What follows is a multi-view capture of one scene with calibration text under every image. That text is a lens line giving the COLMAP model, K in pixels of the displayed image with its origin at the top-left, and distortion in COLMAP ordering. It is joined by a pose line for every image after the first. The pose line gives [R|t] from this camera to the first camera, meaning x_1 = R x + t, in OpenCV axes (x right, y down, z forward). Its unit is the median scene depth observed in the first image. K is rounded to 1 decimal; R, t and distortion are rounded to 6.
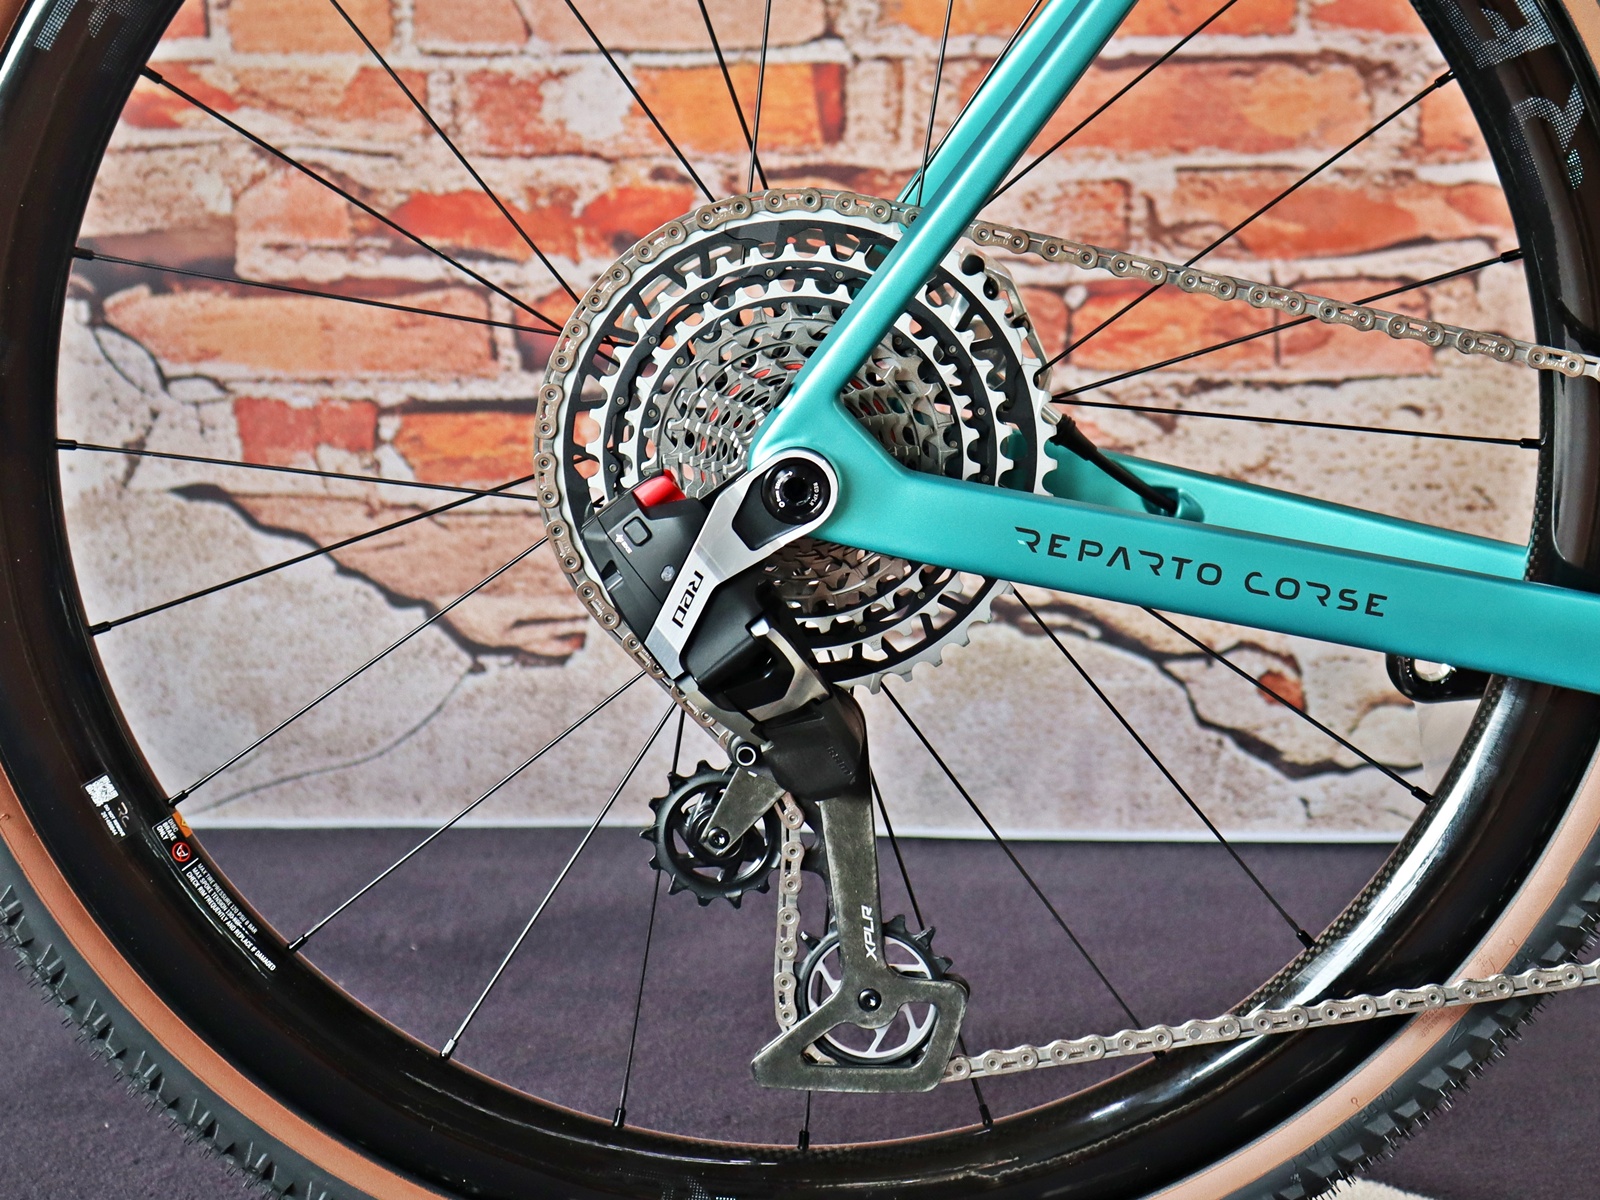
lens RADIAL K [[3776.5, 0, 856.6], [0, 3776.5, 593.3], [0, 0, 1]] dist [0.101185, 0.000000]
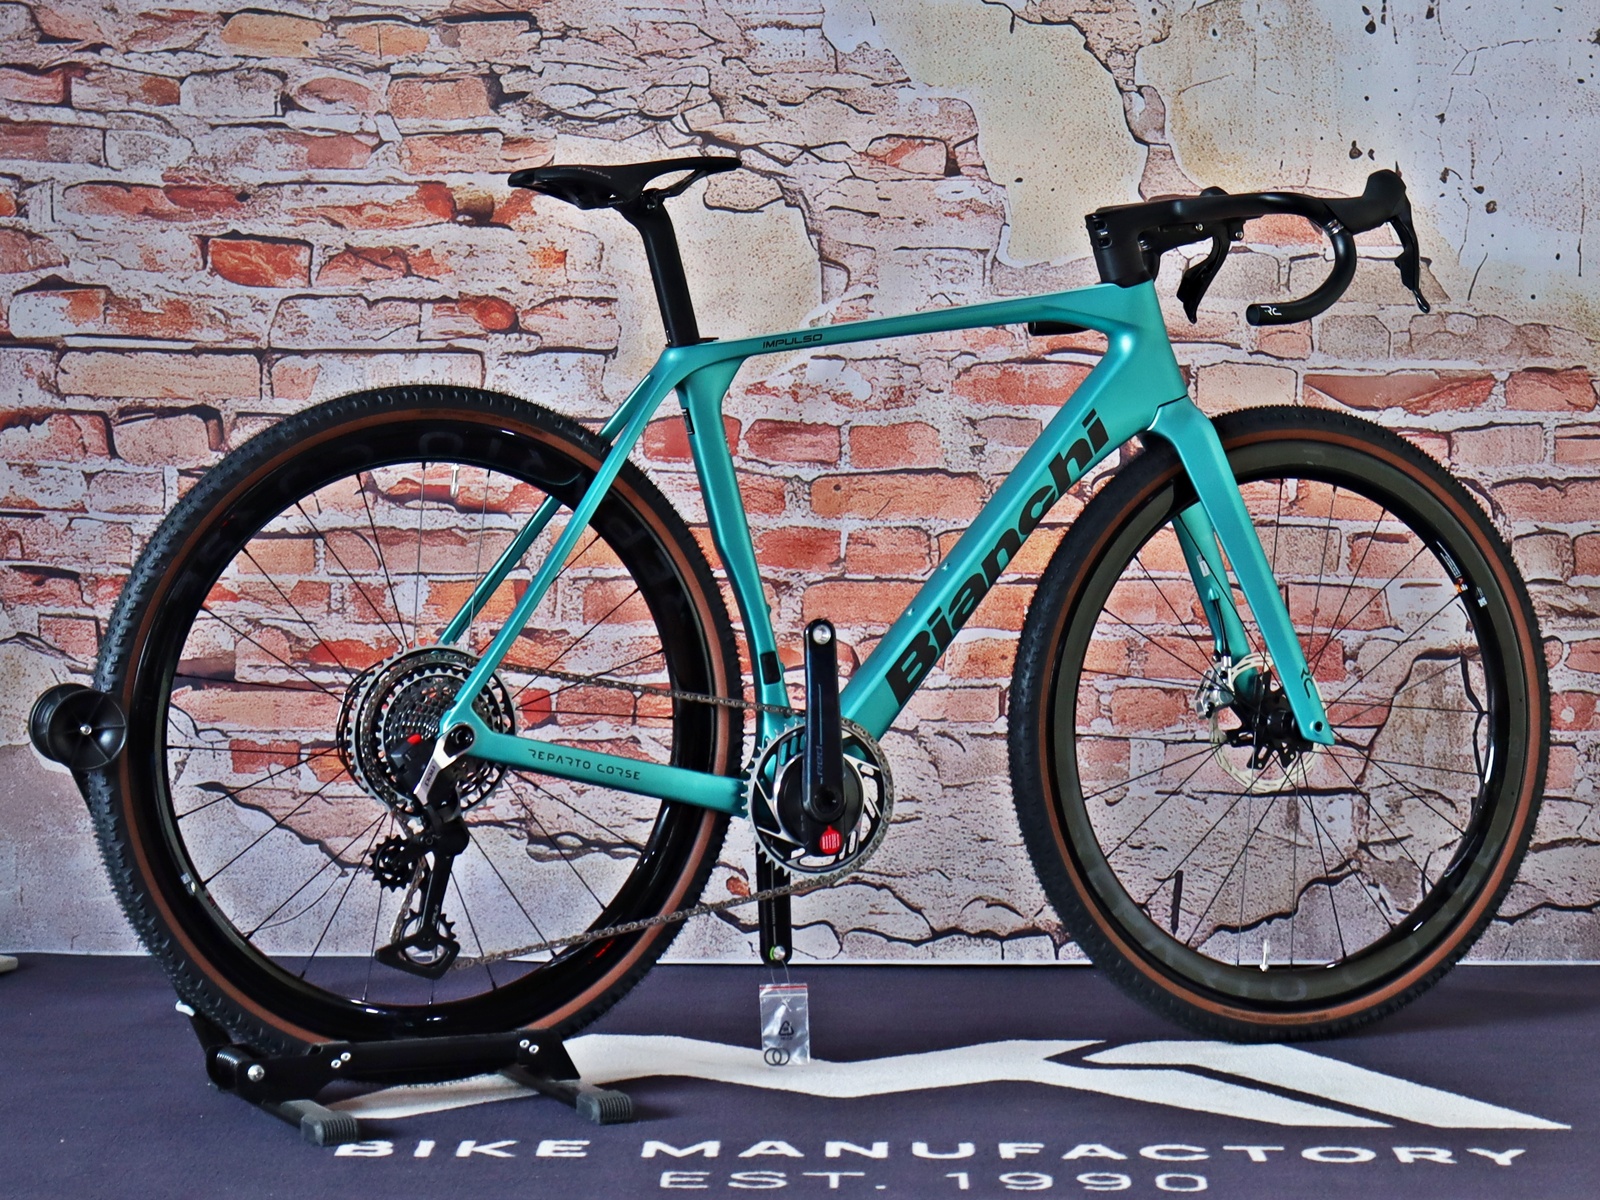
lens RADIAL K [[3776.5, 0, 850.3], [0, 3776.5, 289.2], [0, 0, 1]] dist [0.101185, 0.000000]
pose [[0.999671, 0.009712, 0.023739, 0.123427], [-0.004653, 0.978848, -0.204534, 0.130763], [-0.025223, 0.204356, 0.978572, -1.094083]]
